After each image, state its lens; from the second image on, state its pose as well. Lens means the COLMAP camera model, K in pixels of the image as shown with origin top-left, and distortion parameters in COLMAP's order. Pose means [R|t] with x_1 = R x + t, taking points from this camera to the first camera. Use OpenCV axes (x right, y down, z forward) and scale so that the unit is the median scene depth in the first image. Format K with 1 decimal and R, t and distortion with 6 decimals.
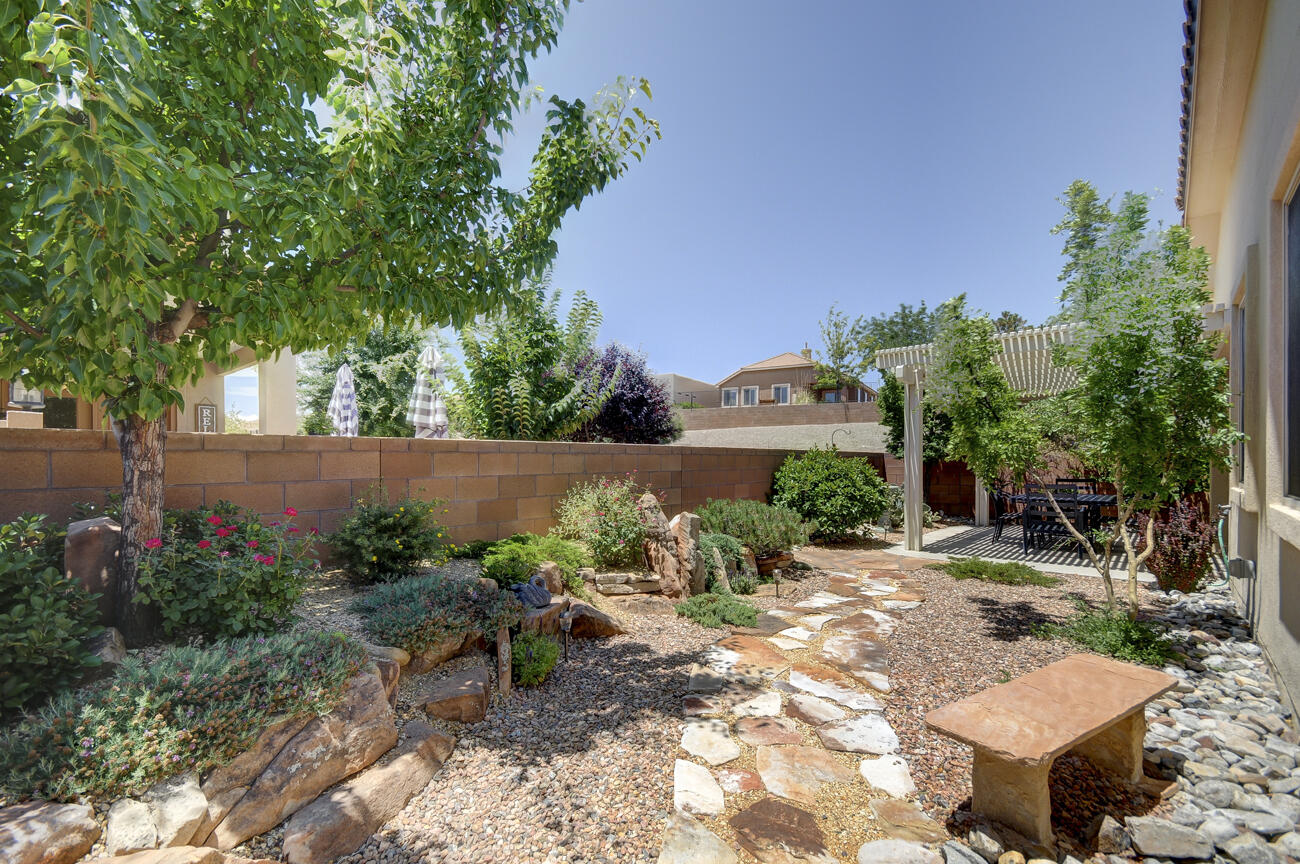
lens RADIAL K [[564.2, 0, 650.1], [0, 564.2, 458.7], [0, 0, 1]] dist [0.000680, 0.000192]
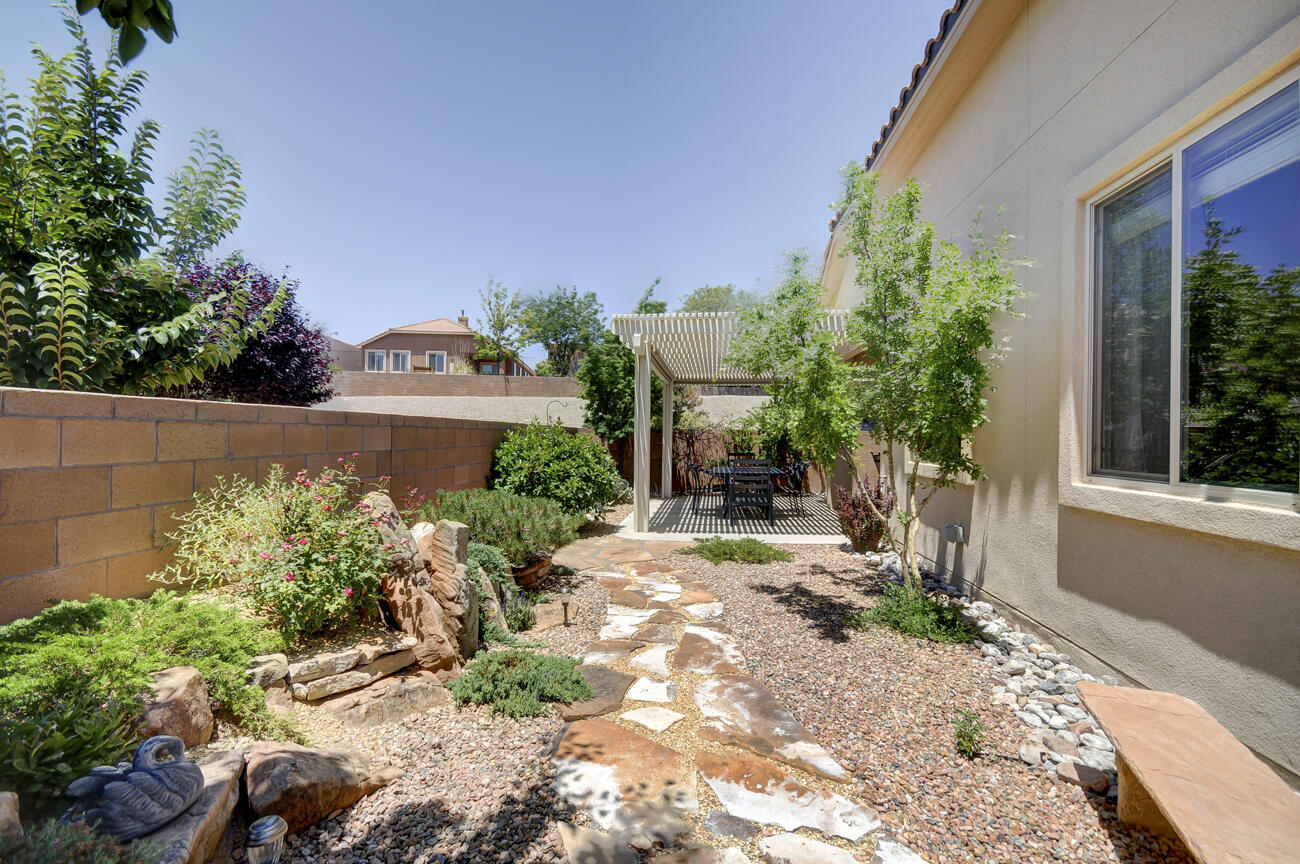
lens RADIAL K [[564.9, 0, 650.0], [0, 564.9, 432.0], [0, 0, 1]] dist [0.018871, -0.009139]
pose [[0.818525, 0.010261, 0.574379, -0.096190], [-0.010218, 0.999942, -0.003303, -0.002195], [-0.574380, -0.003165, 0.818583, 0.307842]]
